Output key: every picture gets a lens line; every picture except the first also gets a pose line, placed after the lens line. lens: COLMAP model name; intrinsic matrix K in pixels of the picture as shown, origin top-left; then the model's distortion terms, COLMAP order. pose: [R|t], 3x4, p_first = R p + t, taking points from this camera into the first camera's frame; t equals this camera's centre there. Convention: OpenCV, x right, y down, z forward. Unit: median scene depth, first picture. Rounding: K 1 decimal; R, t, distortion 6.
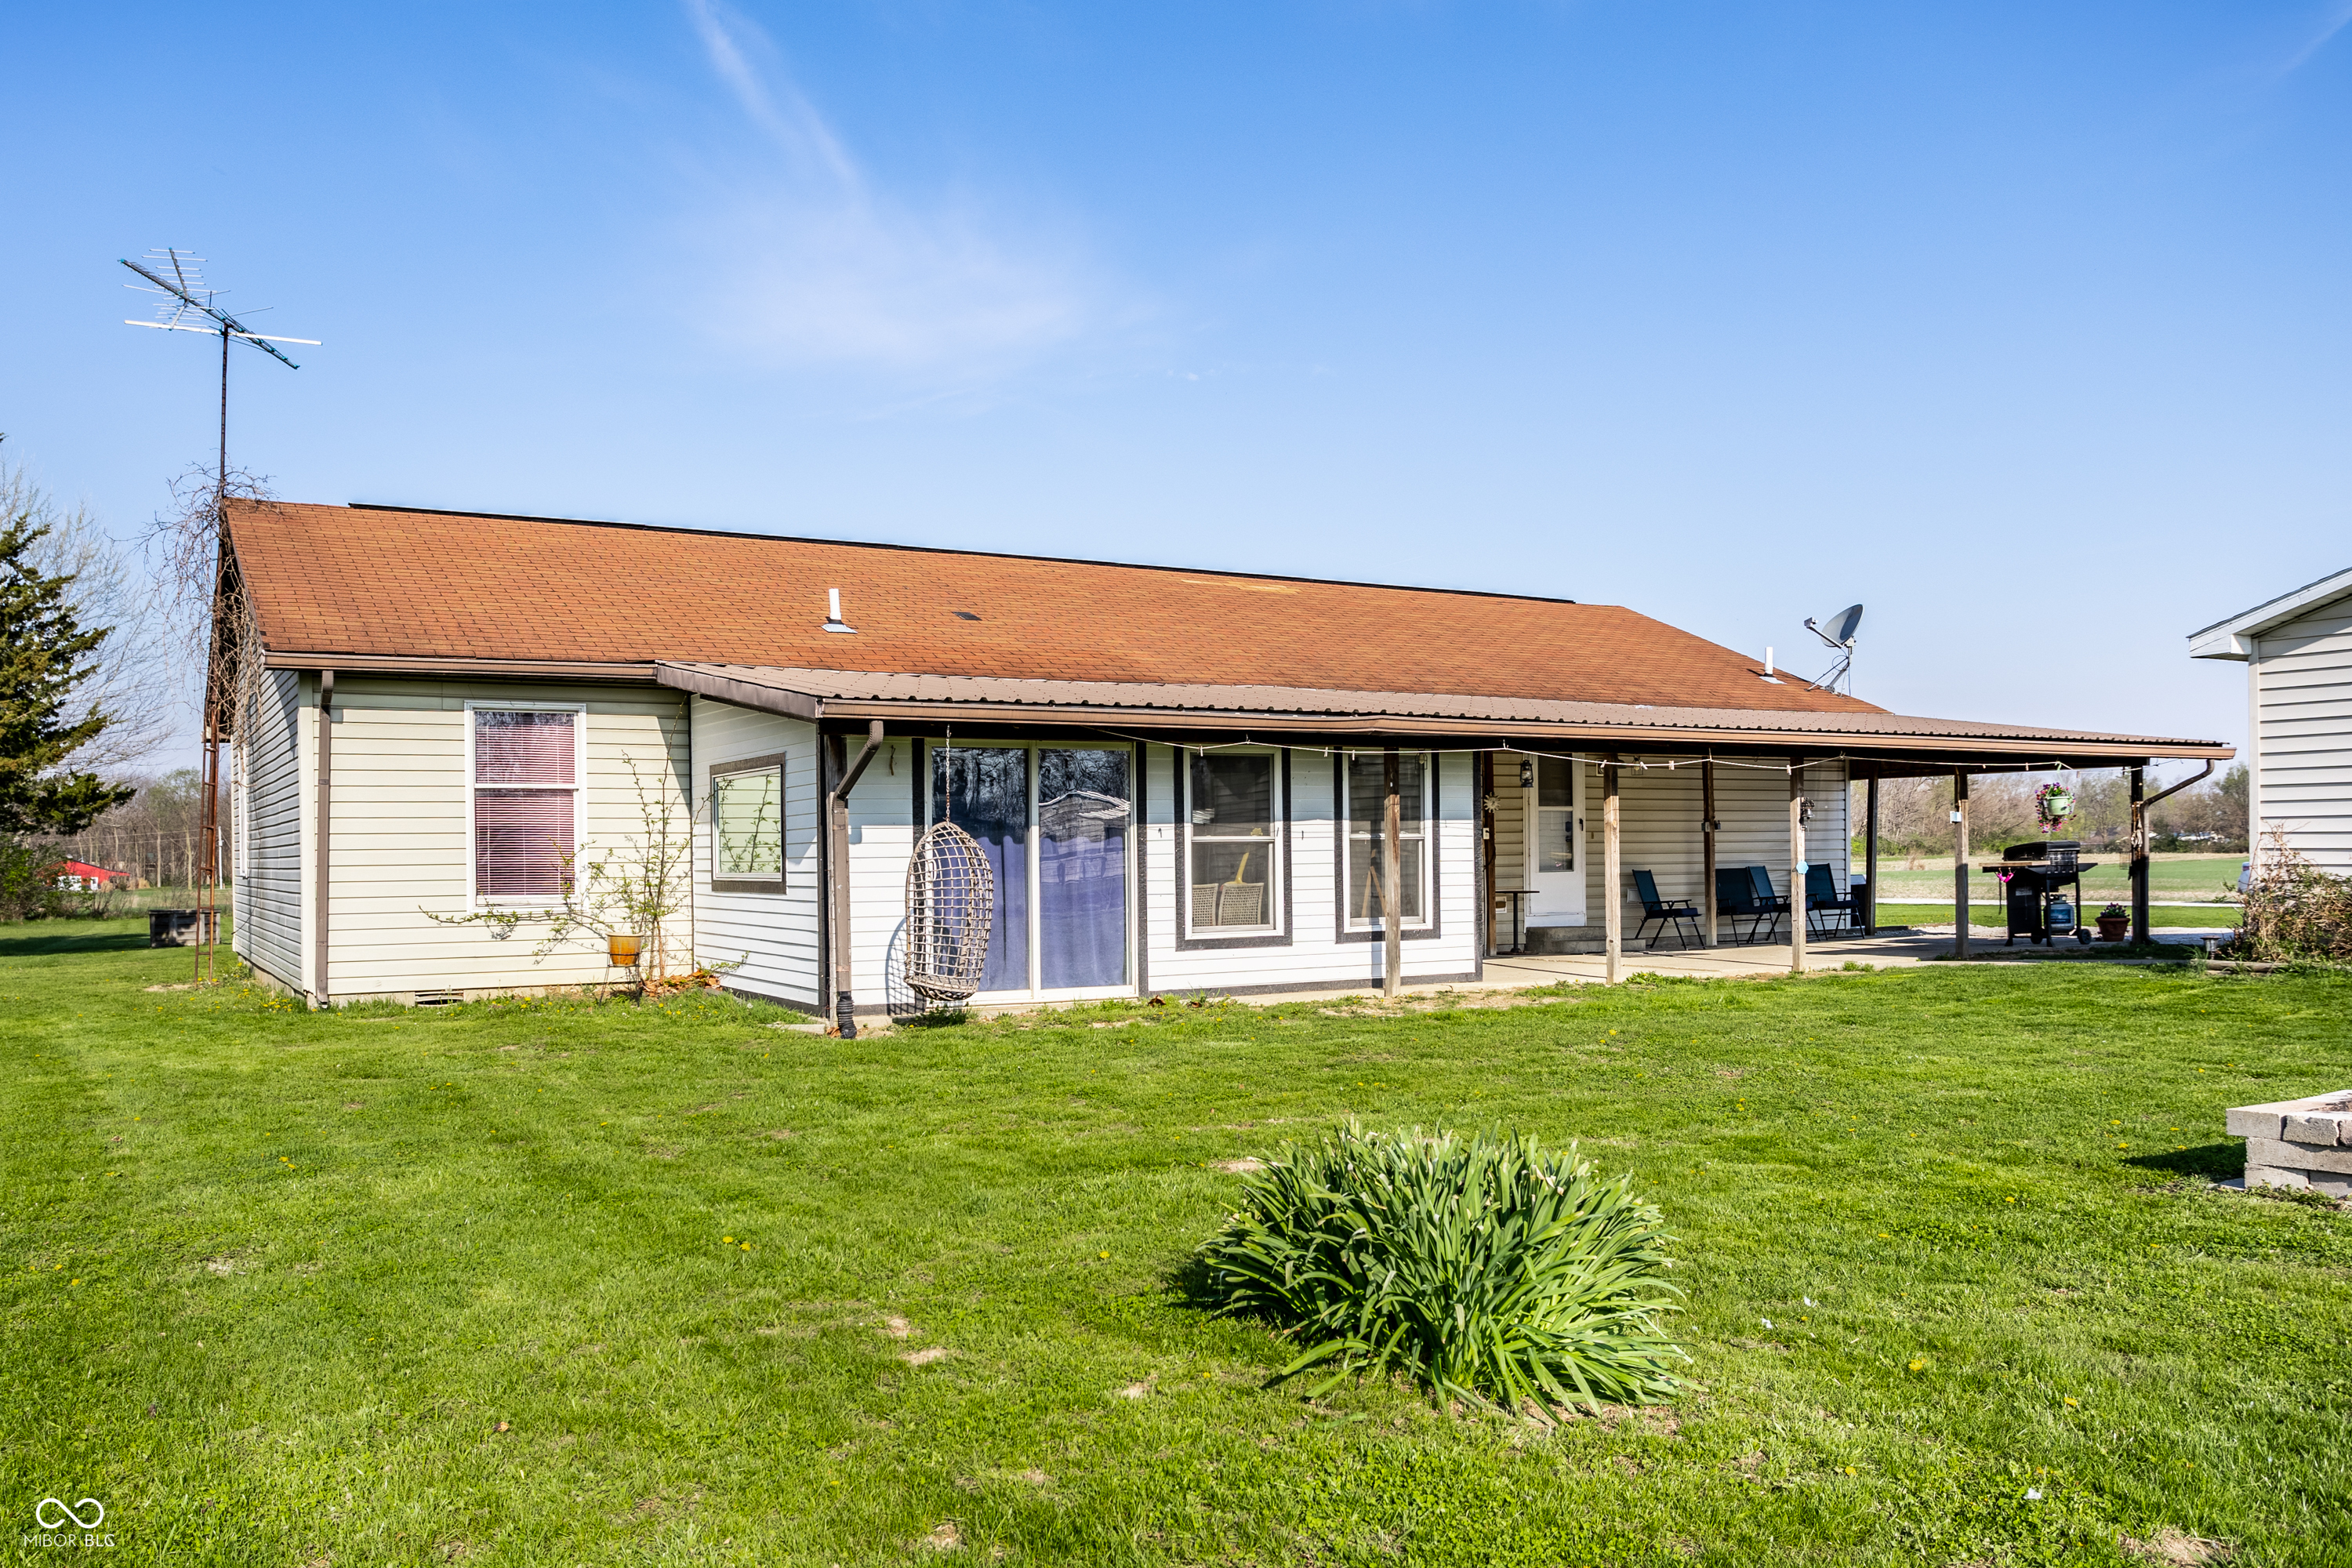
lens RADIAL K [[1674.7, 0, 1140.3], [0, 1674.7, 832.2], [0, 0, 1]] dist [-0.005048, 0.036587]
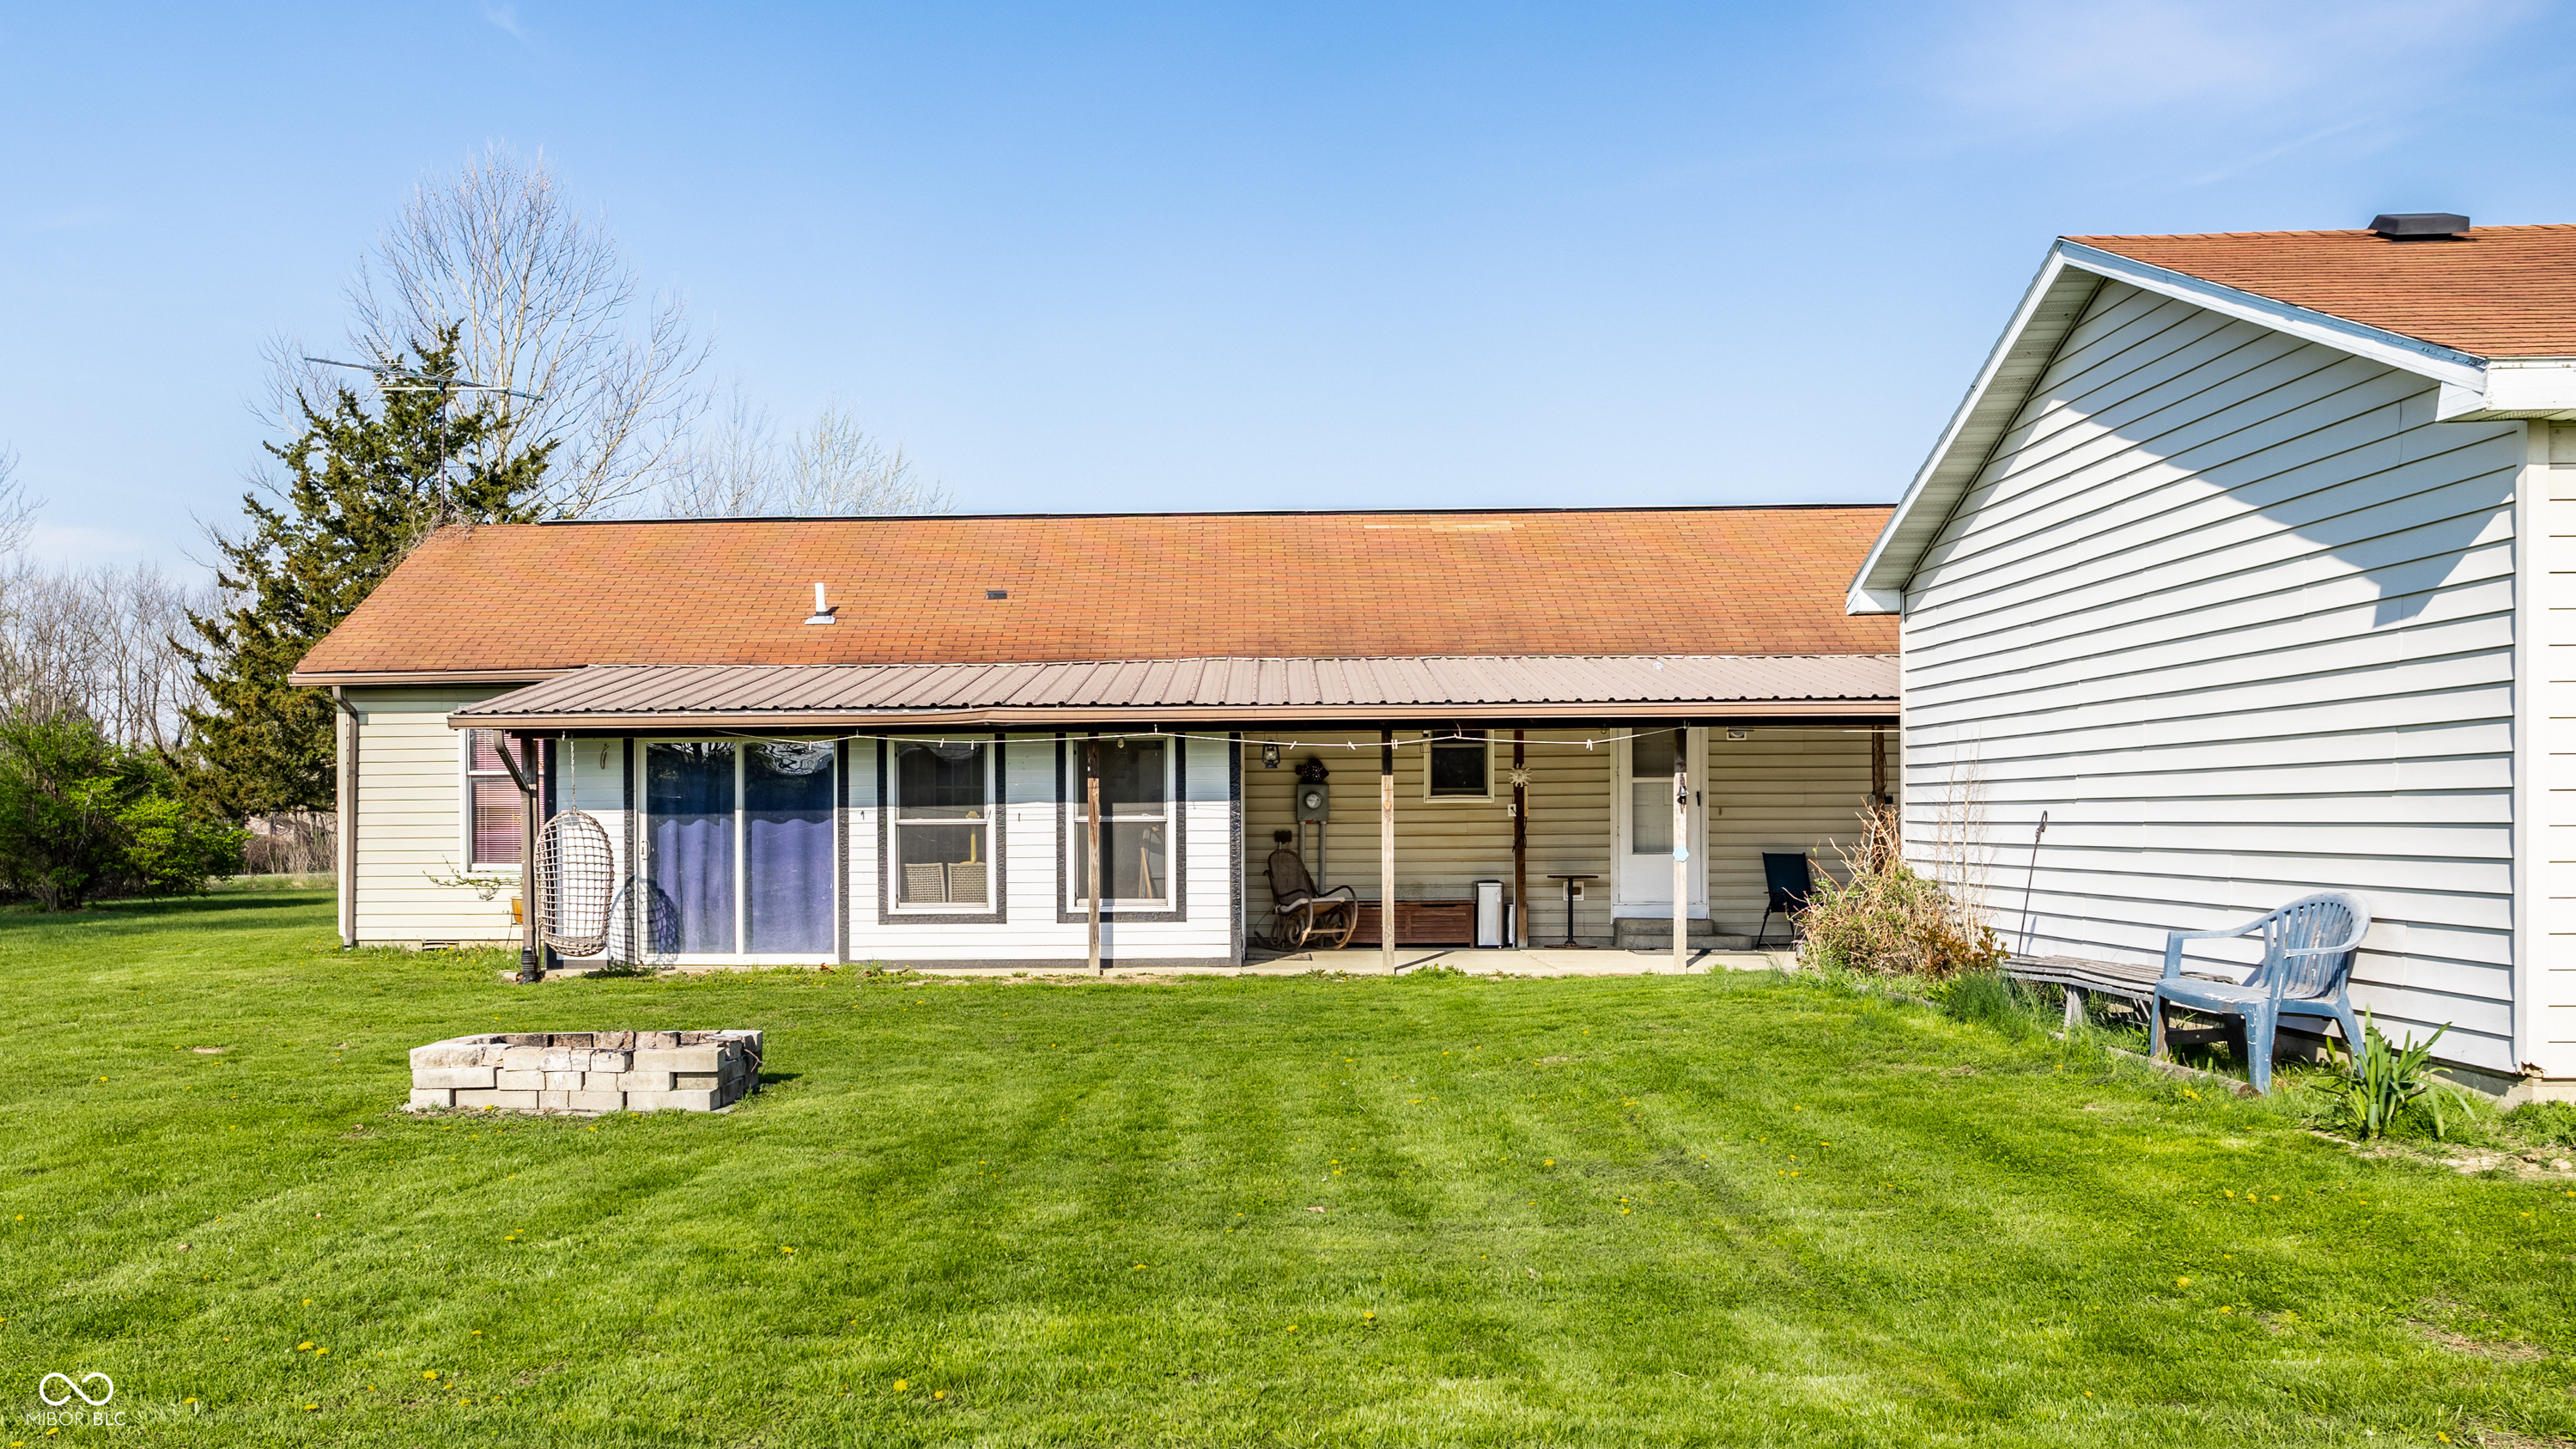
lens RADIAL K [[2239.7, 0, 1225.9], [0, 2239.7, 816.4], [0, 0, 1]] dist [0.014089, 0.013889]
pose [[0.871335, 0.004491, -0.490668, 0.863306], [0.003042, 0.999889, 0.014554, -0.018189], [0.490679, -0.014174, 0.871225, -0.145674]]
